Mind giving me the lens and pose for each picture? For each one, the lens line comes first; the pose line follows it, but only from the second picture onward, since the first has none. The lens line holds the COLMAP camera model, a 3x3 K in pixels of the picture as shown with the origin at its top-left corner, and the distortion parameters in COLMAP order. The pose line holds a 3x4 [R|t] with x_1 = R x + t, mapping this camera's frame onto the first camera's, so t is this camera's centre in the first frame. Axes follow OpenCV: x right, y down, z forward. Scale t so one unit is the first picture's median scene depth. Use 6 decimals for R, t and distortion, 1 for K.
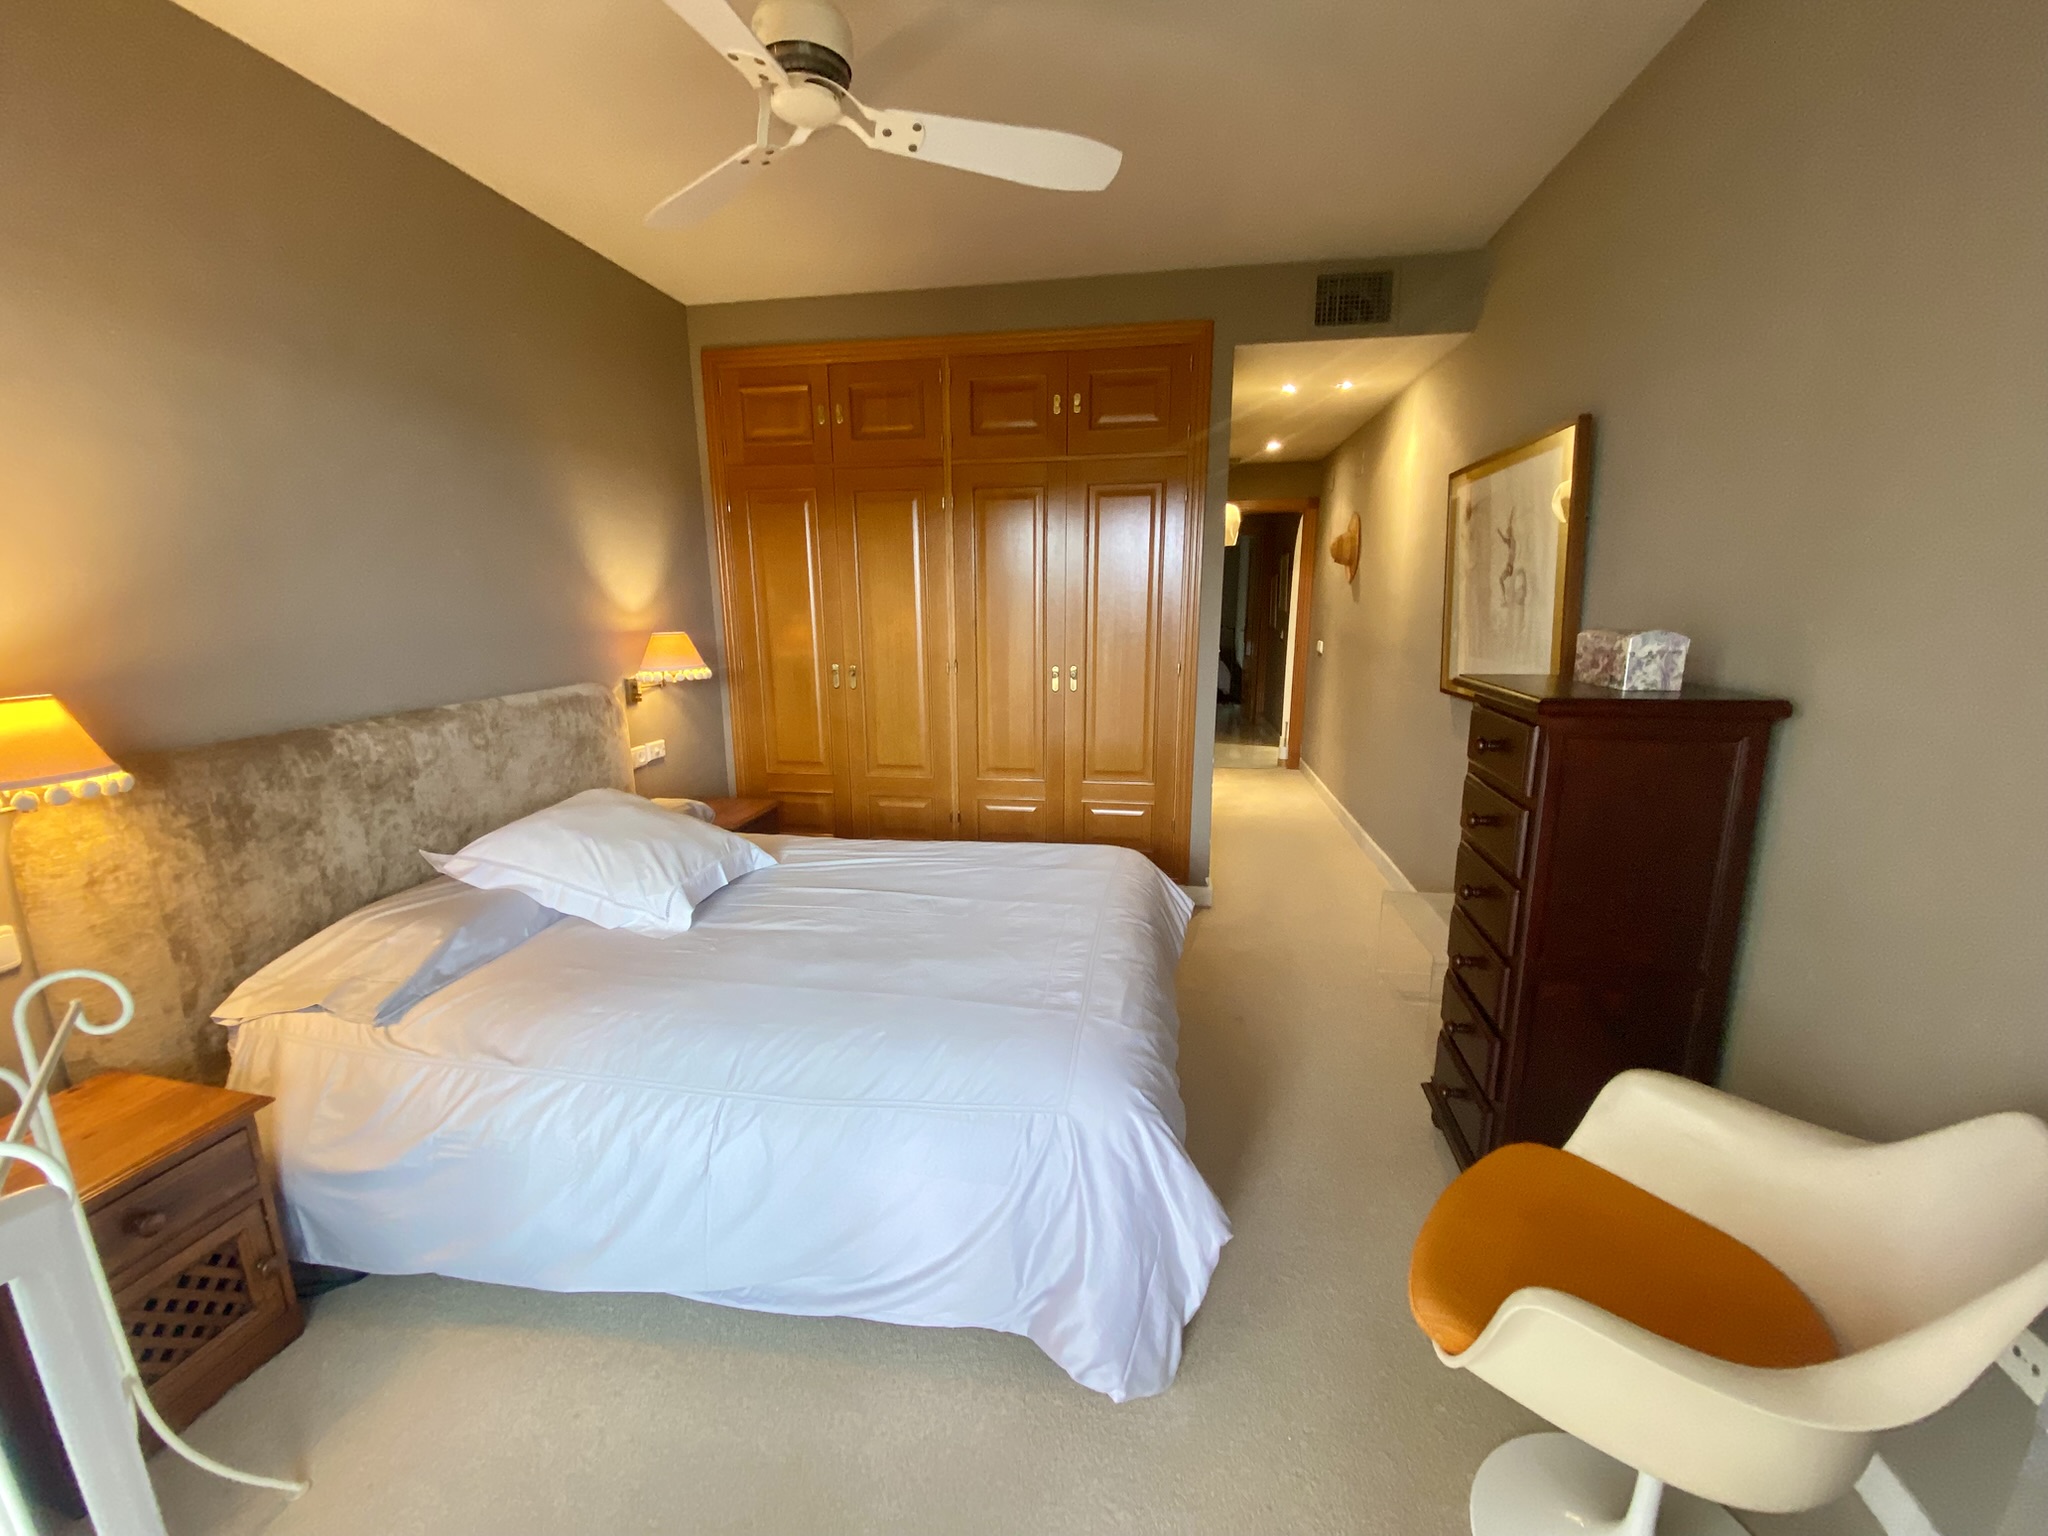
lens RADIAL K [[819.1, 0, 1024.0], [0, 819.1, 768.0], [0, 0, 1]] dist [0.000017, 0.000032]
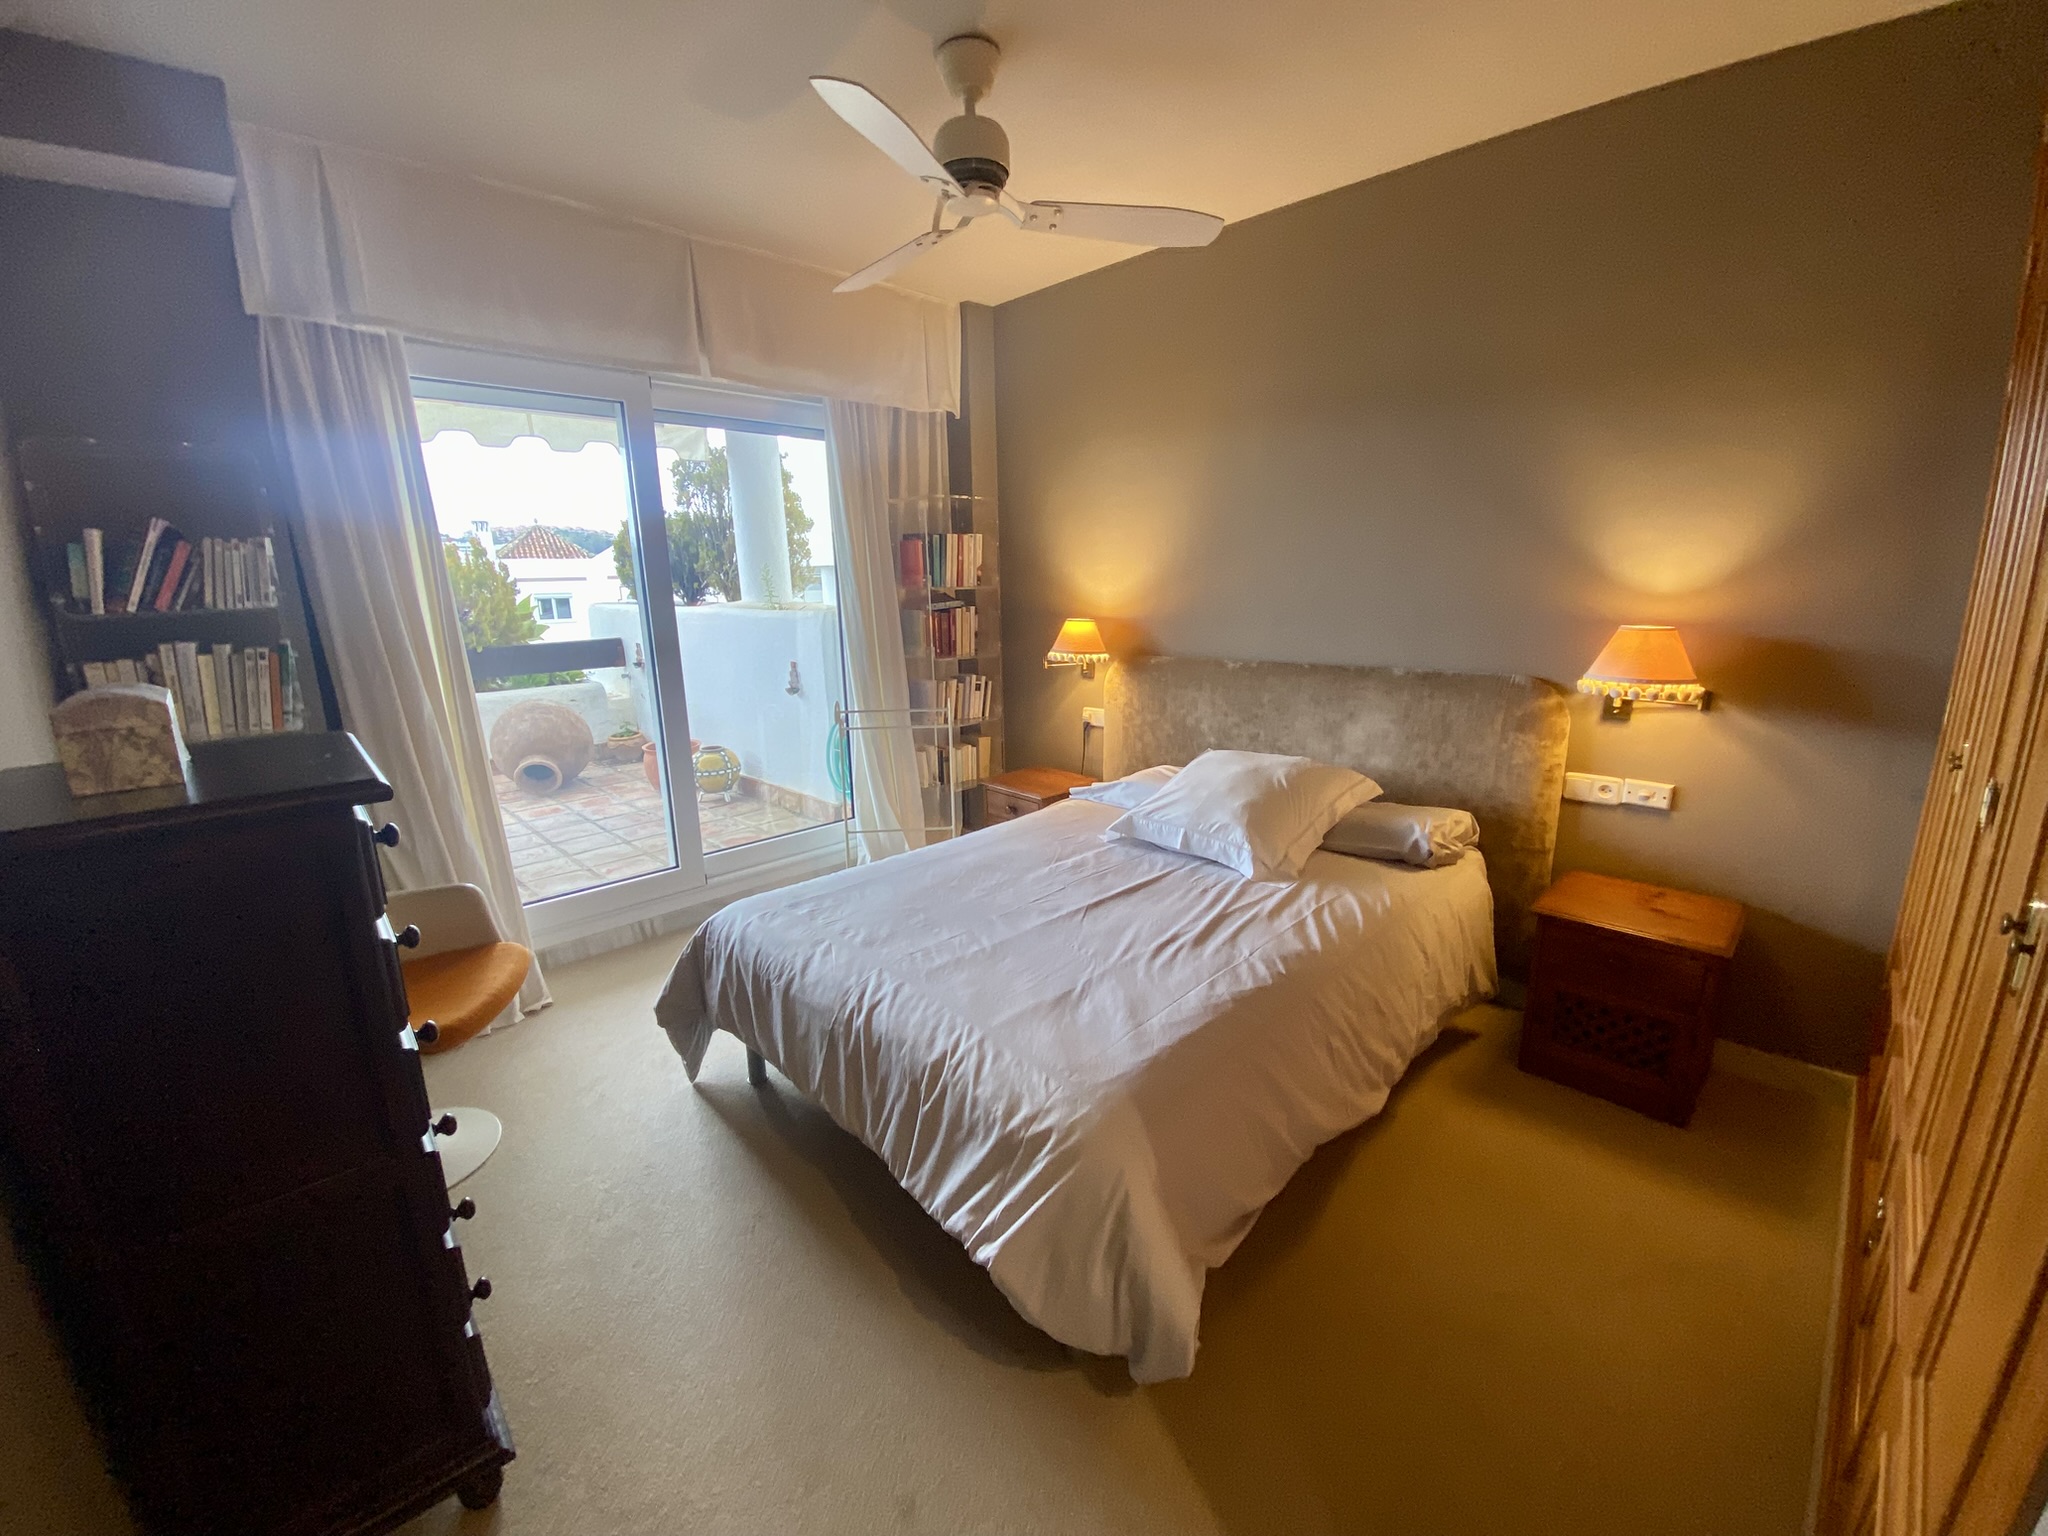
lens RADIAL K [[819.1, 0, 1024.0], [0, 819.1, 768.0], [0, 0, 1]] dist [0.000017, 0.000032]
pose [[-0.595257, 0.203452, -0.777352, 0.452860], [-0.142706, 0.925269, 0.351442, -0.239503], [0.790762, 0.320131, -0.521739, 1.063430]]
